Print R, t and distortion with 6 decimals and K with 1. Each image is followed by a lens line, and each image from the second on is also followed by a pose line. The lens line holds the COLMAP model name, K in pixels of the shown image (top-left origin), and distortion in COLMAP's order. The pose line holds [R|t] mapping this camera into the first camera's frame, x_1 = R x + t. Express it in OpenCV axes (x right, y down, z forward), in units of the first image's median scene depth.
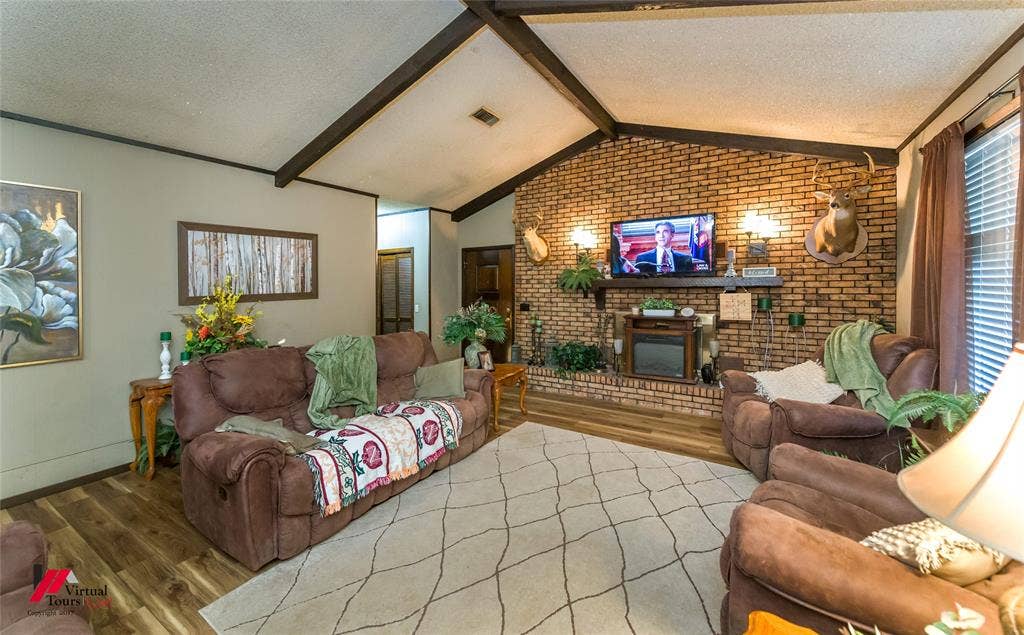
lens RADIAL K [[398.8, 0, 489.9], [0, 398.8, 286.9], [0, 0, 1]] dist [0.000075, -0.000048]
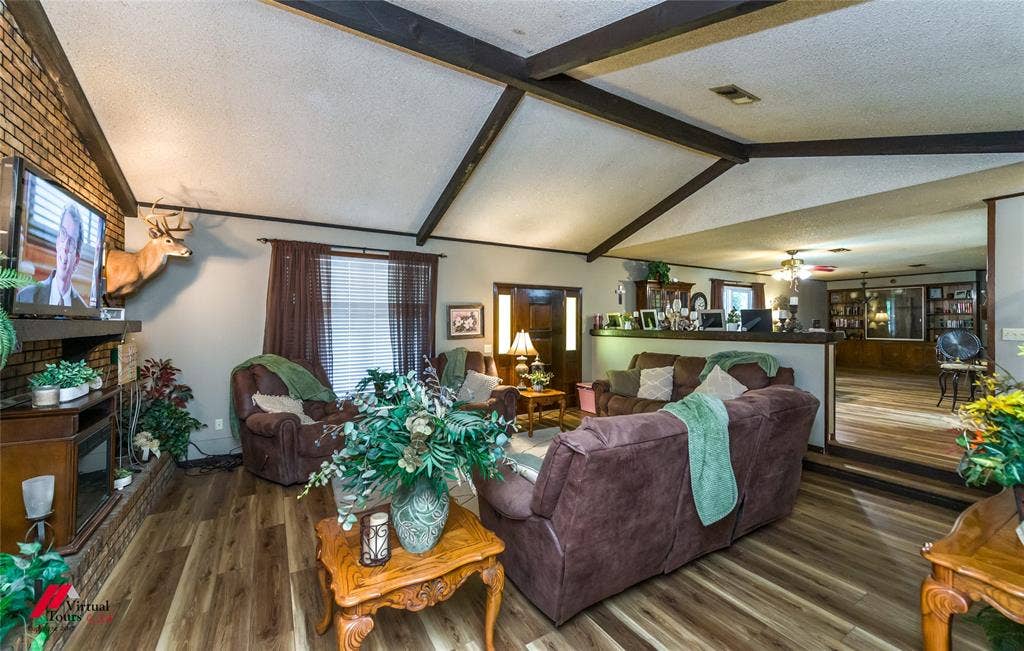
lens RADIAL K [[404.2, 0, 508.7], [0, 404.2, 322.4], [0, 0, 1]] dist [-0.000234, 0.000010]
pose [[-0.901494, 0.012042, 0.432624, -0.235555], [0.016224, 0.999851, 0.005977, -0.011675], [-0.432488, 0.012407, -0.901554, 1.099773]]
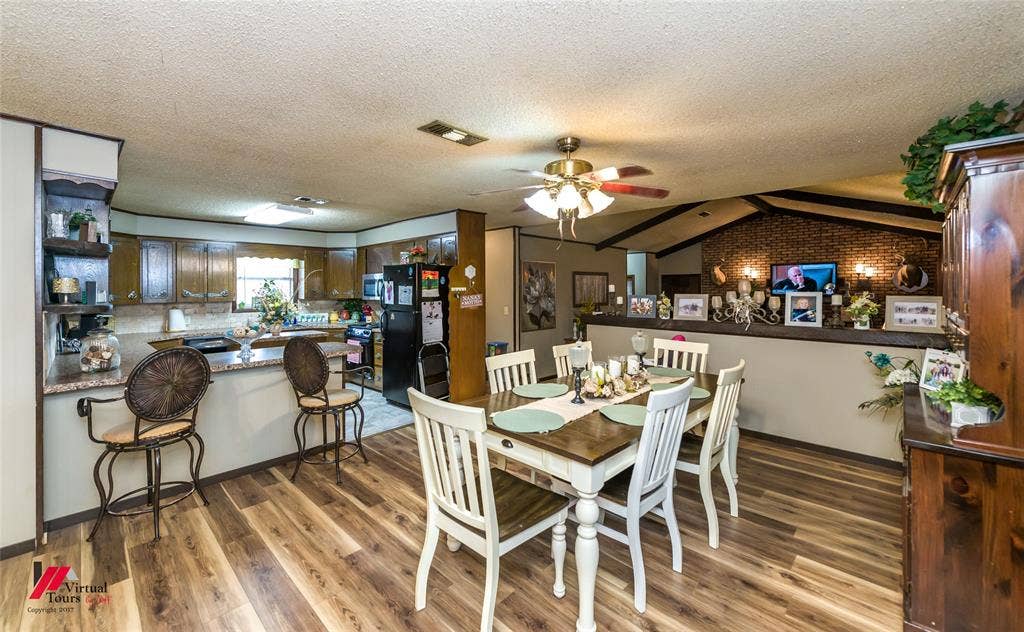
lens RADIAL K [[405.1, 0, 514.2], [0, 405.1, 294.4], [0, 0, 1]] dist [0.010202, -0.000154]
pose [[0.984701, 0.012716, -0.173788, -0.475522], [-0.012108, 0.999916, 0.004553, -0.025120], [0.173831, -0.002379, 0.984773, -0.921669]]
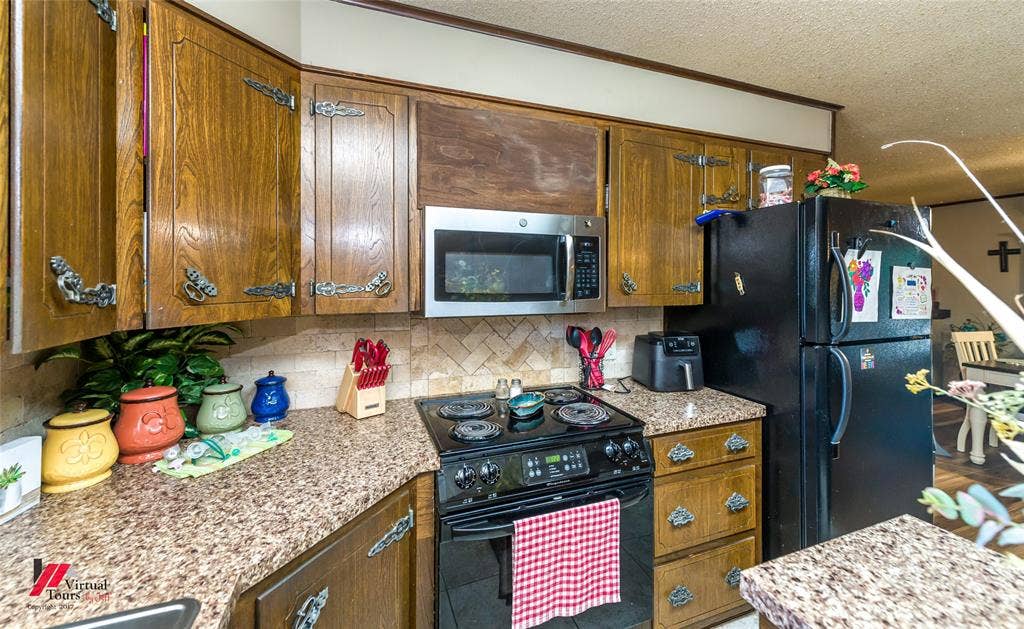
lens RADIAL K [[405.1, 0, 514.2], [0, 405.1, 292.9], [0, 0, 1]] dist [0.010202, -0.000154]
pose [[0.585883, 0.006321, 0.810371, -1.326570], [0.000974, 0.999963, -0.008503, -0.013877], [-0.810395, 0.005771, 0.585855, -0.001982]]
